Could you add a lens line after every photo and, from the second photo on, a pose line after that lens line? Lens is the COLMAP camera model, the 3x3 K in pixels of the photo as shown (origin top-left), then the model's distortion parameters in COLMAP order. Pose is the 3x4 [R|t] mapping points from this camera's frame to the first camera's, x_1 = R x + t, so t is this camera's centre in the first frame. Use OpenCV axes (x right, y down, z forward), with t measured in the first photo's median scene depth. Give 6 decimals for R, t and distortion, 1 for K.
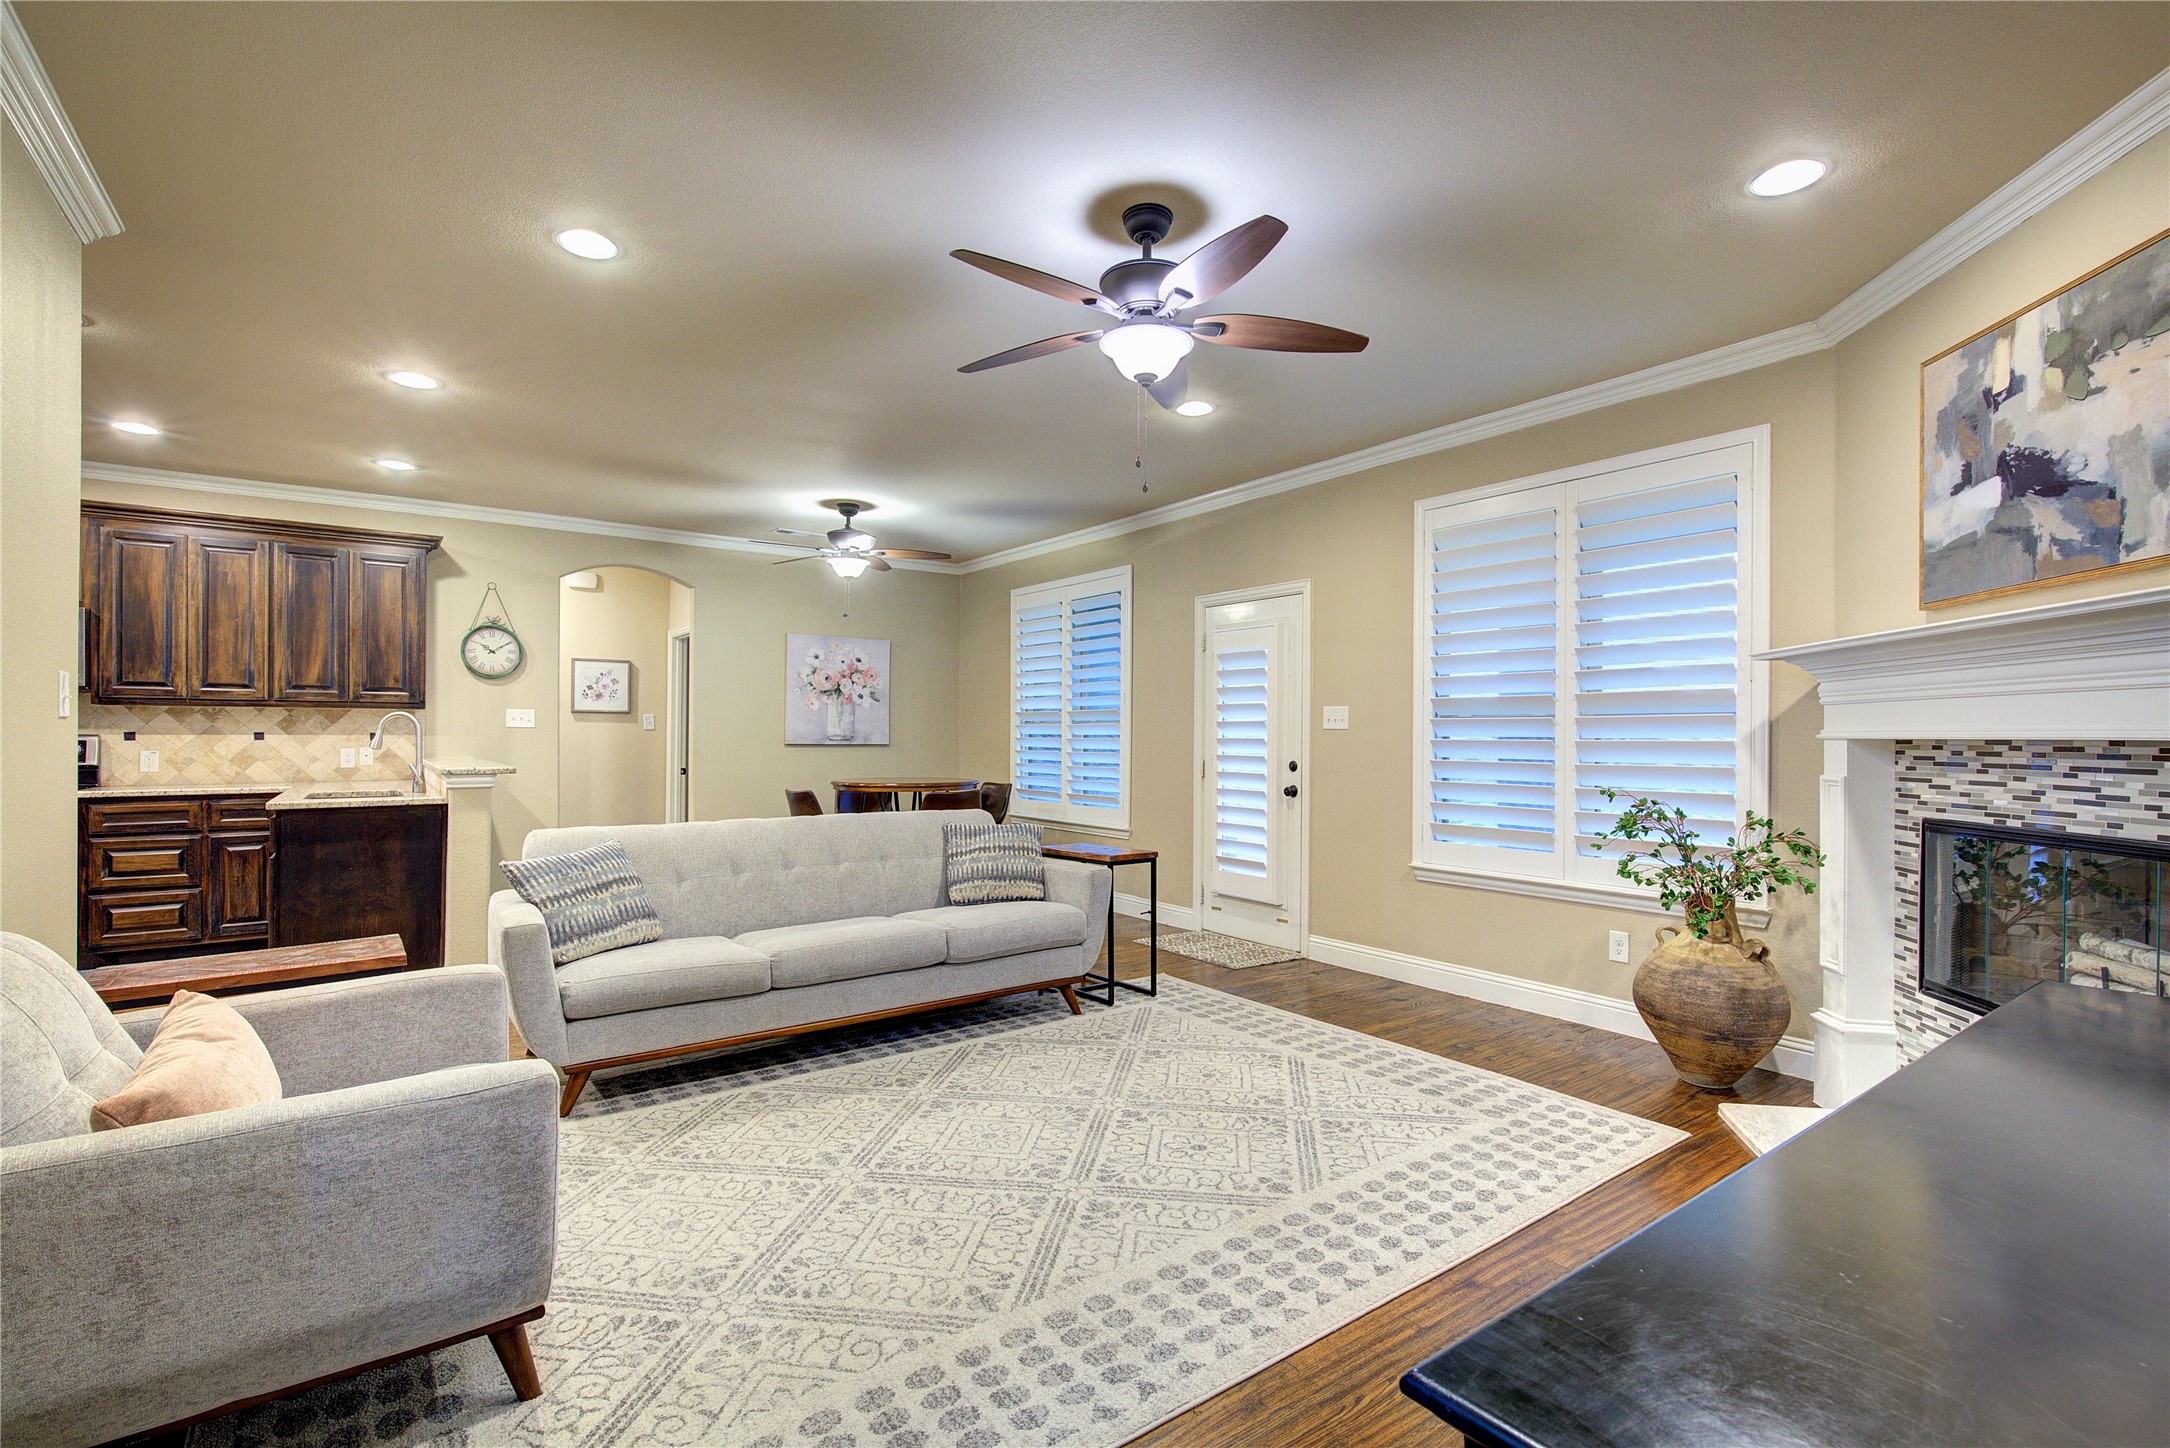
lens RADIAL K [[985.6, 0, 1092.7], [0, 985.6, 733.6], [0, 0, 1]] dist [-0.000157, 0.000196]
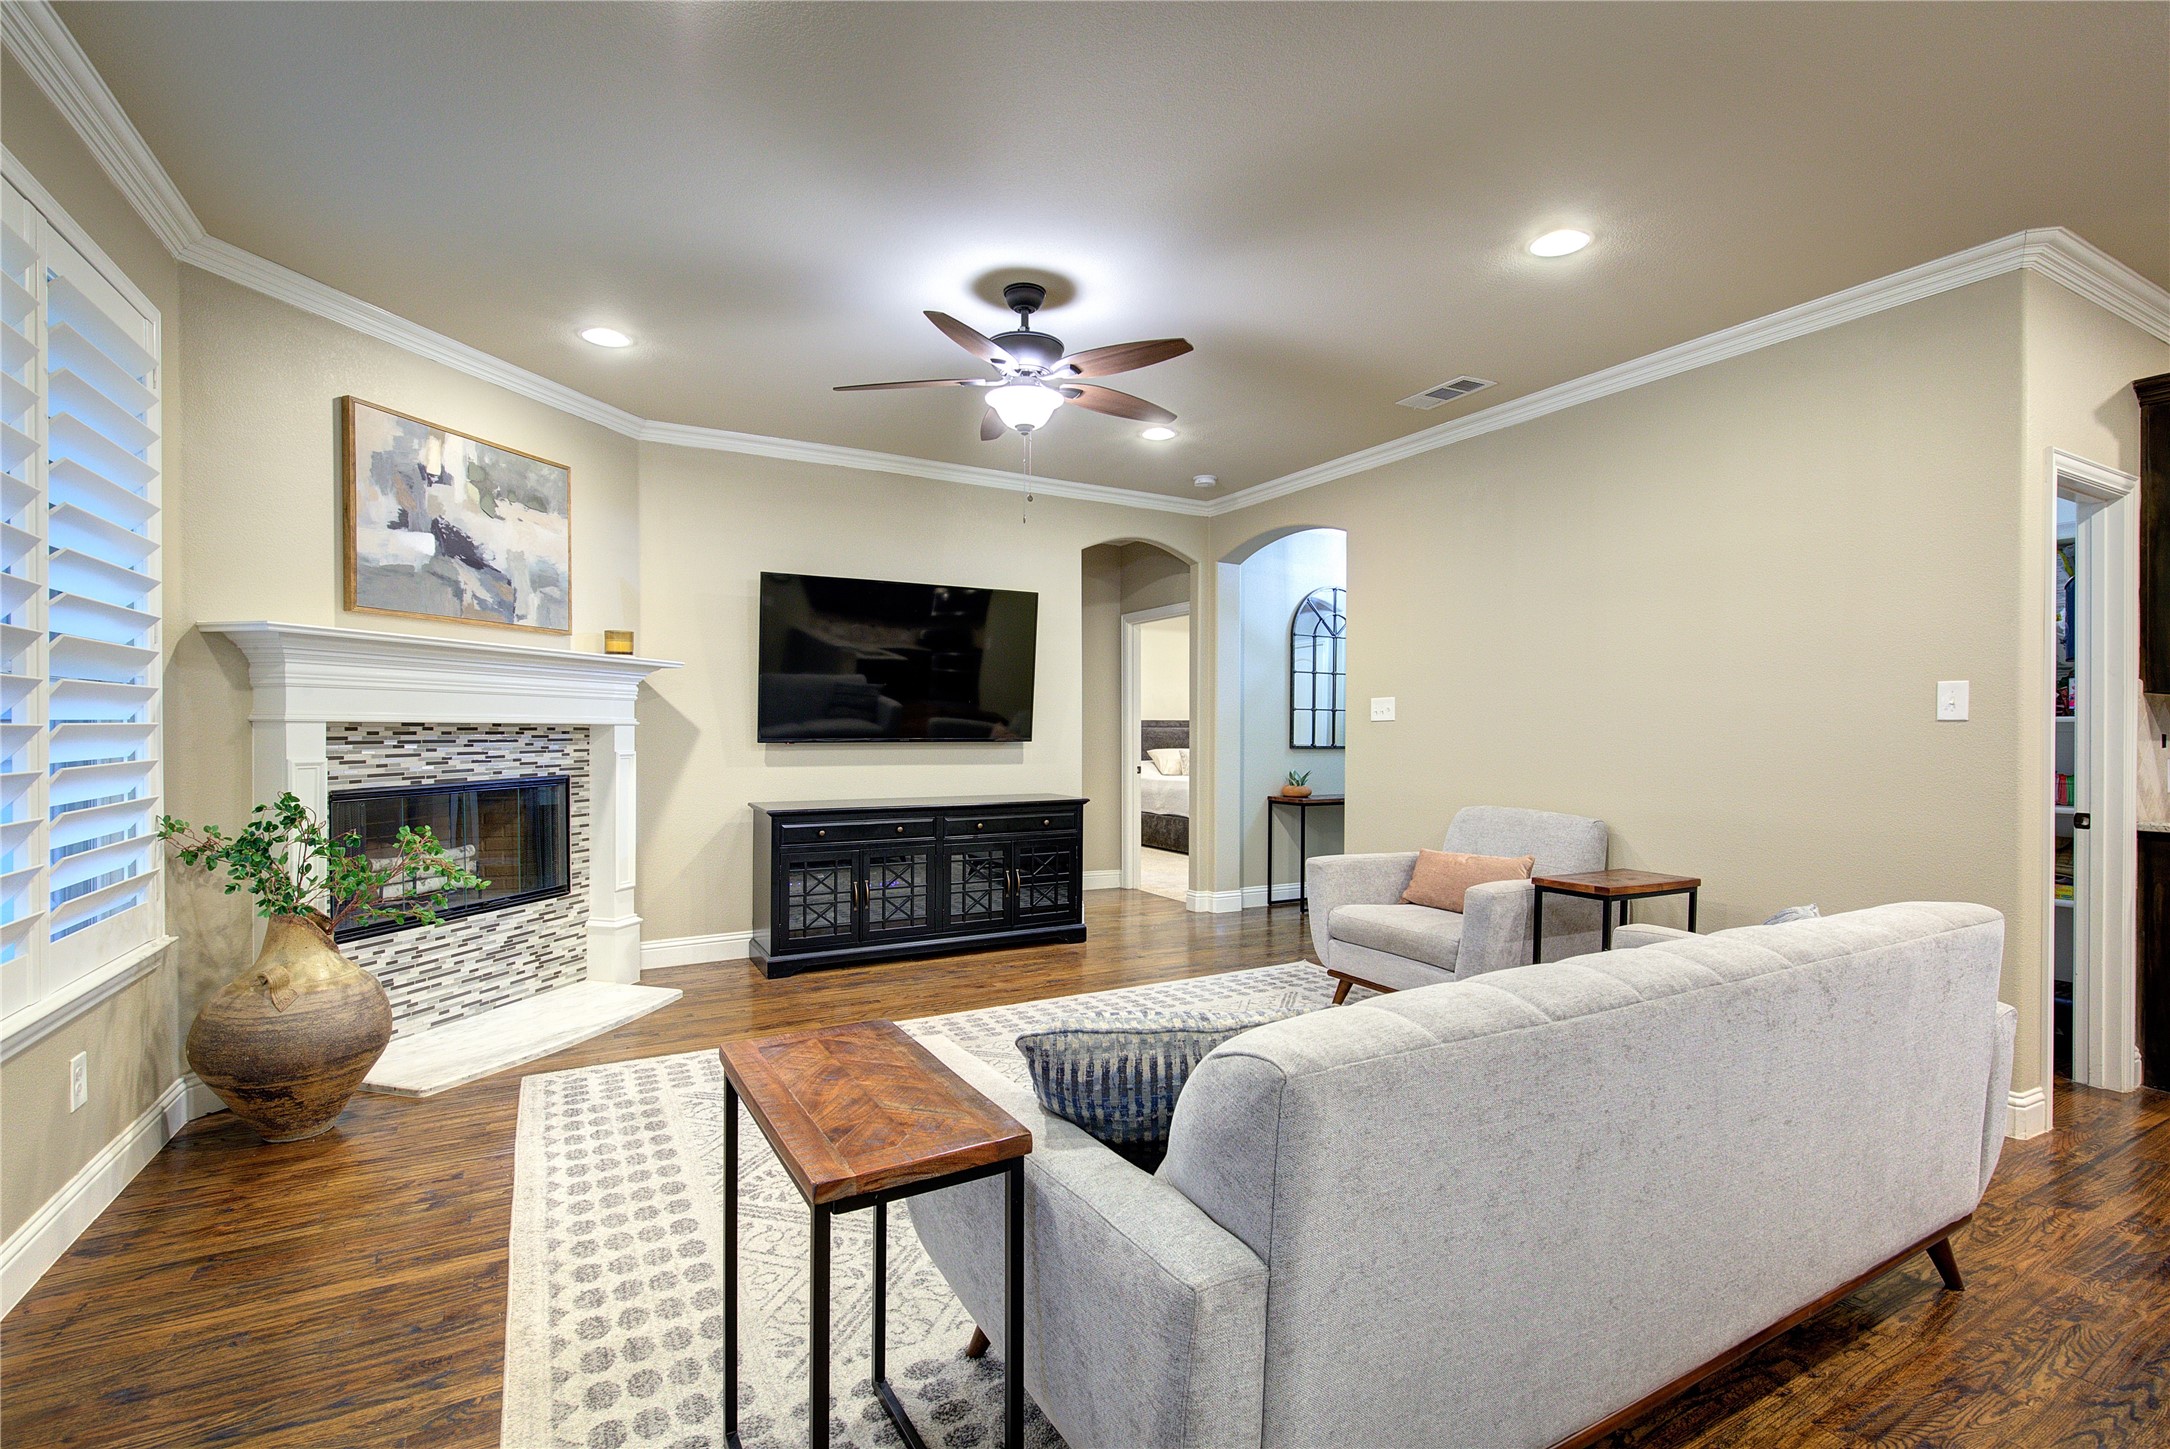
lens RADIAL K [[985.6, 0, 1095.7], [0, 985.6, 736.5], [0, 0, 1]] dist [-0.000157, 0.000196]
pose [[-0.992256, -0.012590, 0.123572, -0.183472], [-0.011846, 0.999907, 0.006751, 0.004910], [-0.123646, 0.005234, -0.992313, 2.179253]]
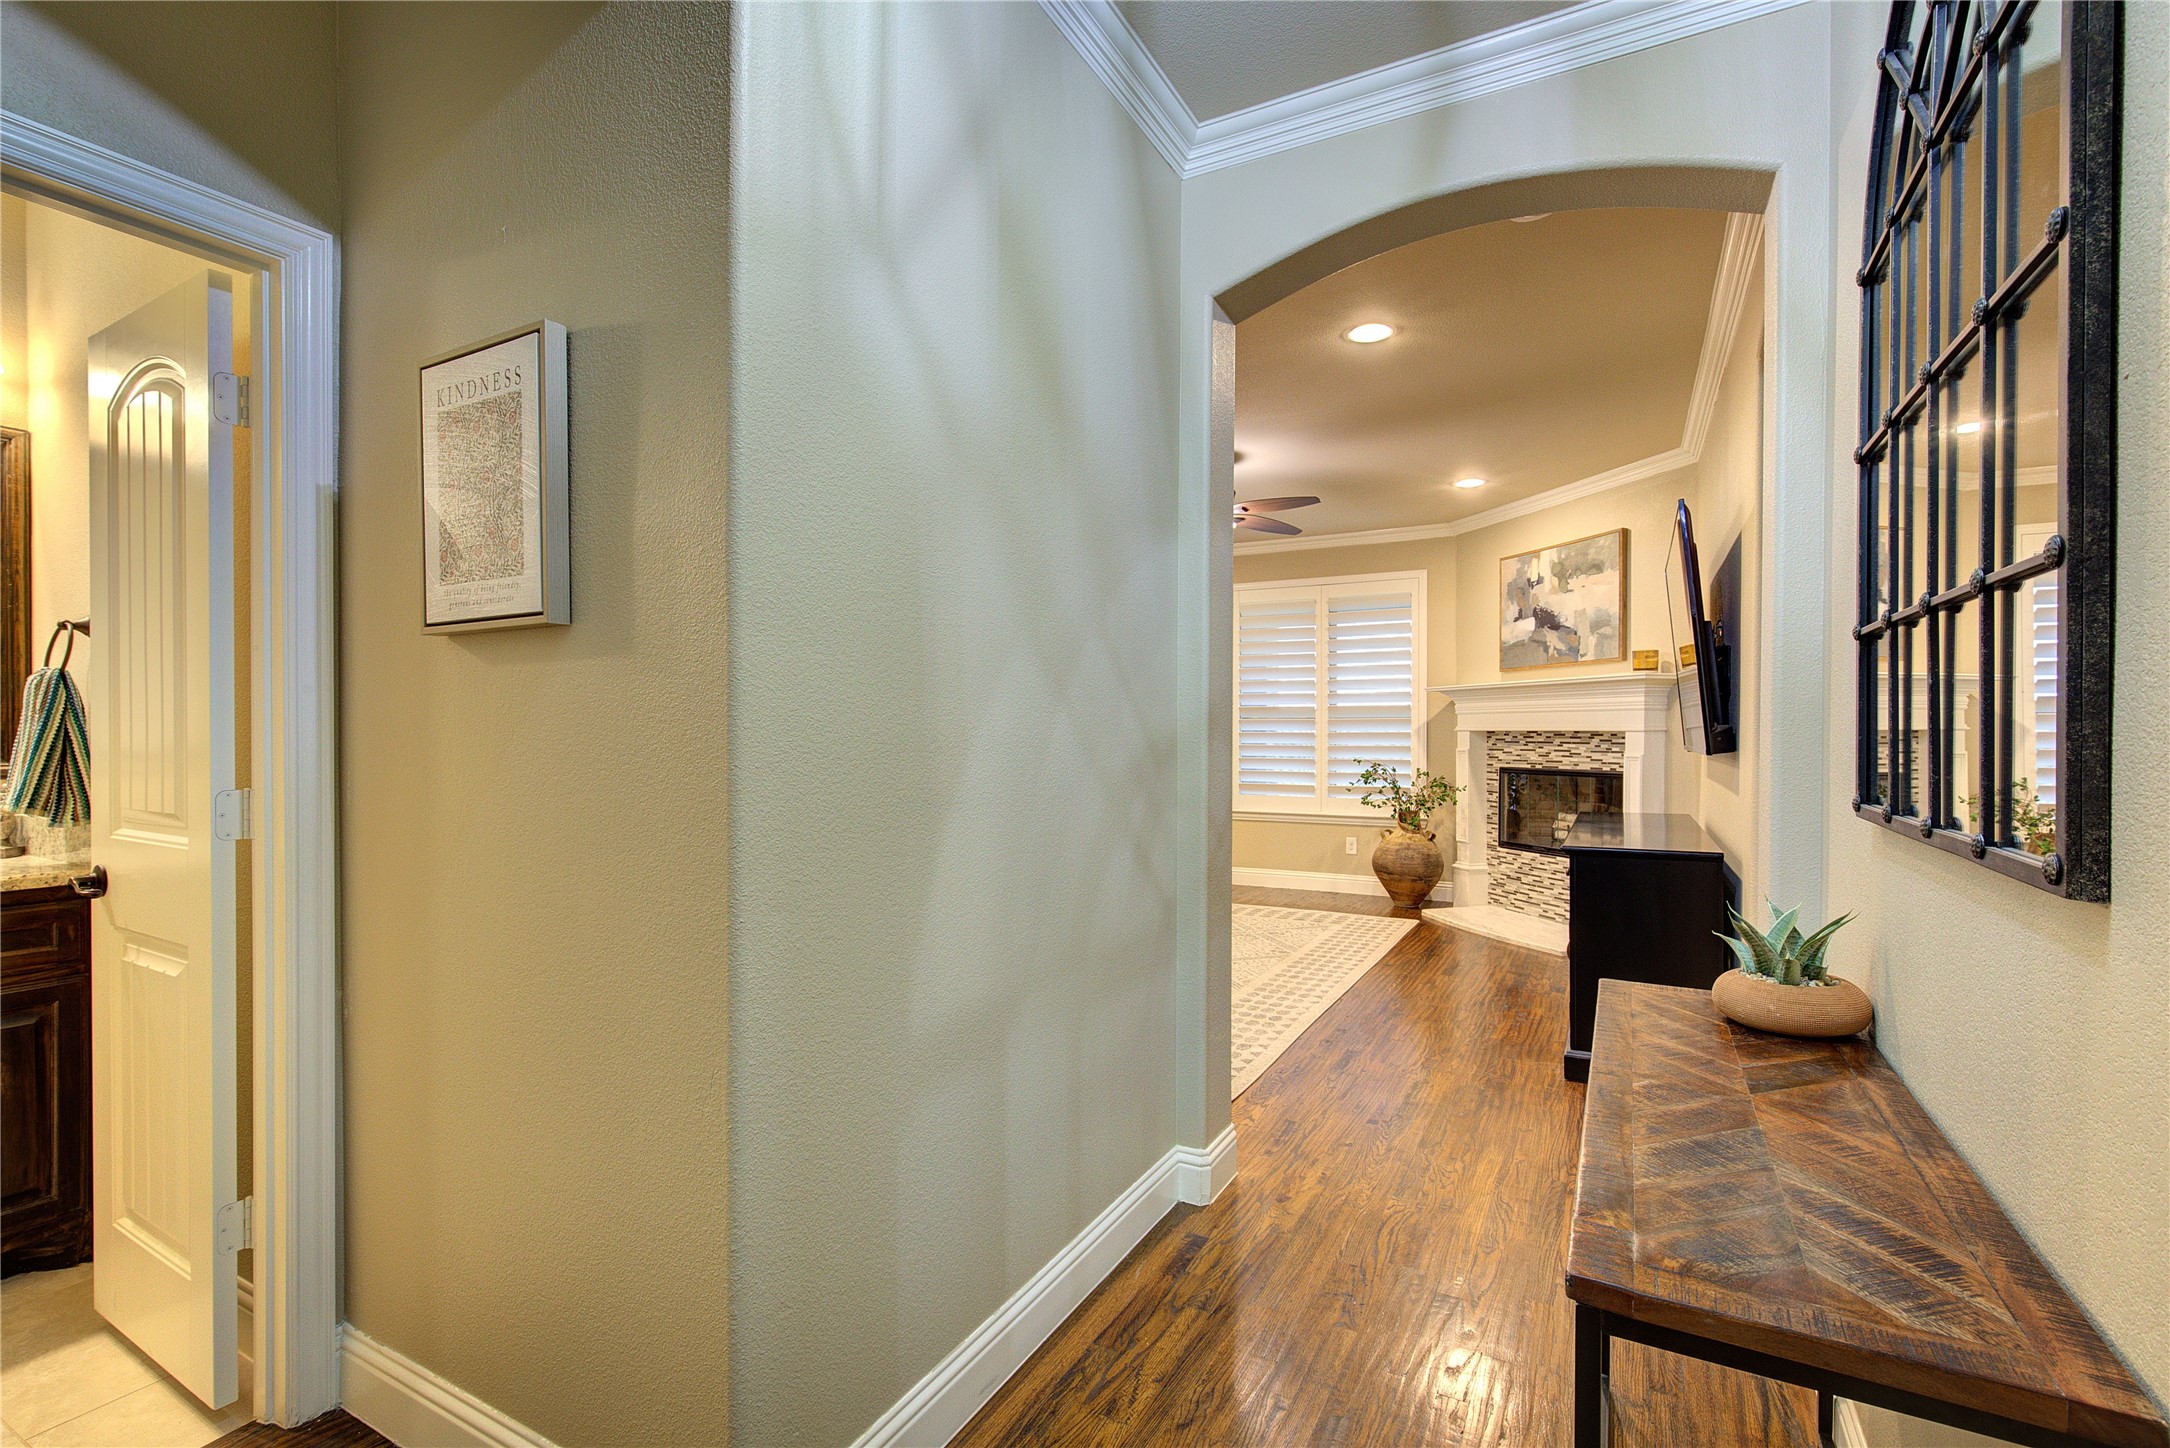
lens RADIAL K [[985.6, 0, 1083.8], [0, 985.6, 736.9], [0, 0, 1]] dist [-0.000157, 0.000196]
pose [[0.908915, -0.009561, 0.416871, -0.971759], [0.005633, 0.999927, 0.010652, -0.010037], [-0.416943, -0.007333, 0.908903, -0.642553]]
